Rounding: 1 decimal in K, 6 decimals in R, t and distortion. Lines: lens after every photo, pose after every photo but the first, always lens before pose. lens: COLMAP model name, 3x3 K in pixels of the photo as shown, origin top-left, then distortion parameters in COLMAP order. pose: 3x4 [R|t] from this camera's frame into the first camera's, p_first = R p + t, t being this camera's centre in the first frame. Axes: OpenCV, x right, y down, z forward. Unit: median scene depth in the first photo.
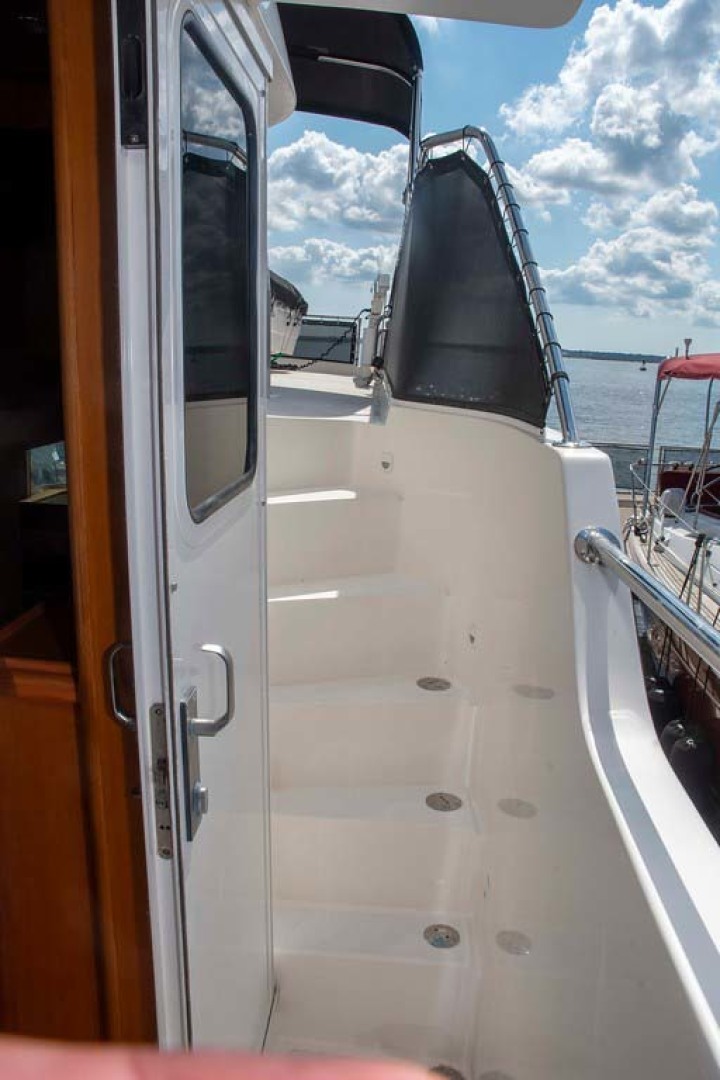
lens RADIAL K [[845.9, 0, 360.0], [0, 845.9, 540.0], [0, 0, 1]] dist [-0.348180, 0.169152]
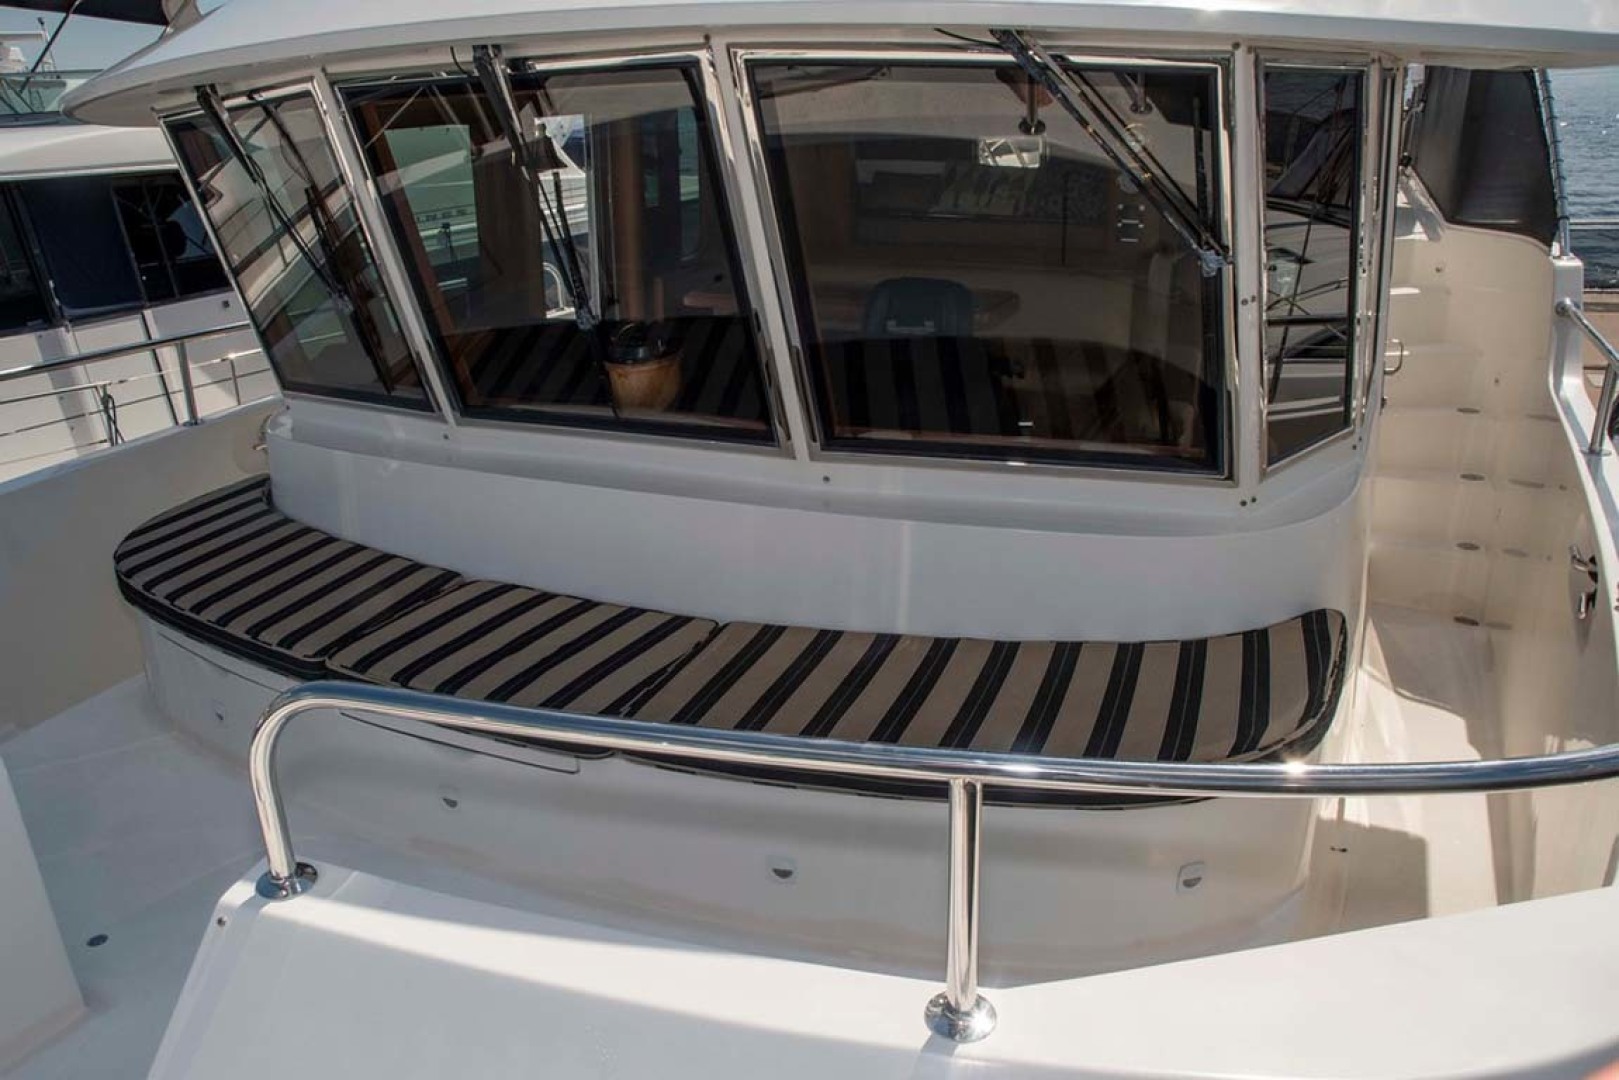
lens RADIAL K [[1262.9, 0, 800.8], [0, 1262.9, 548.7], [0, 0, 1]] dist [-0.177673, 0.173933]
pose [[0.924338, 0.052505, -0.377944, -0.165922], [-0.001062, 0.990838, 0.135052, 0.102697], [0.381572, -0.124433, 0.915925, -1.355918]]
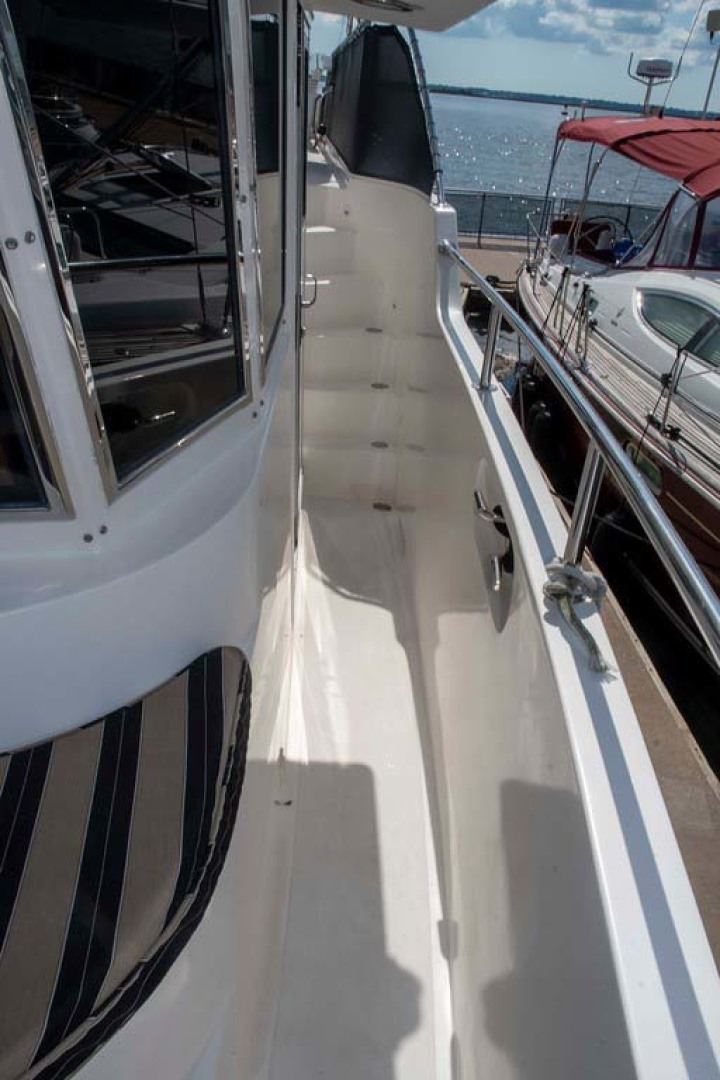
lens RADIAL K [[842.4, 0, 360.0], [0, 842.4, 540.0], [0, 0, 1]] dist [-0.177673, 0.173933]
pose [[0.995580, -0.020870, 0.091573, -0.109664], [-0.006366, 0.957764, 0.287484, 0.069142], [-0.093705, -0.286796, 0.953398, -0.809665]]
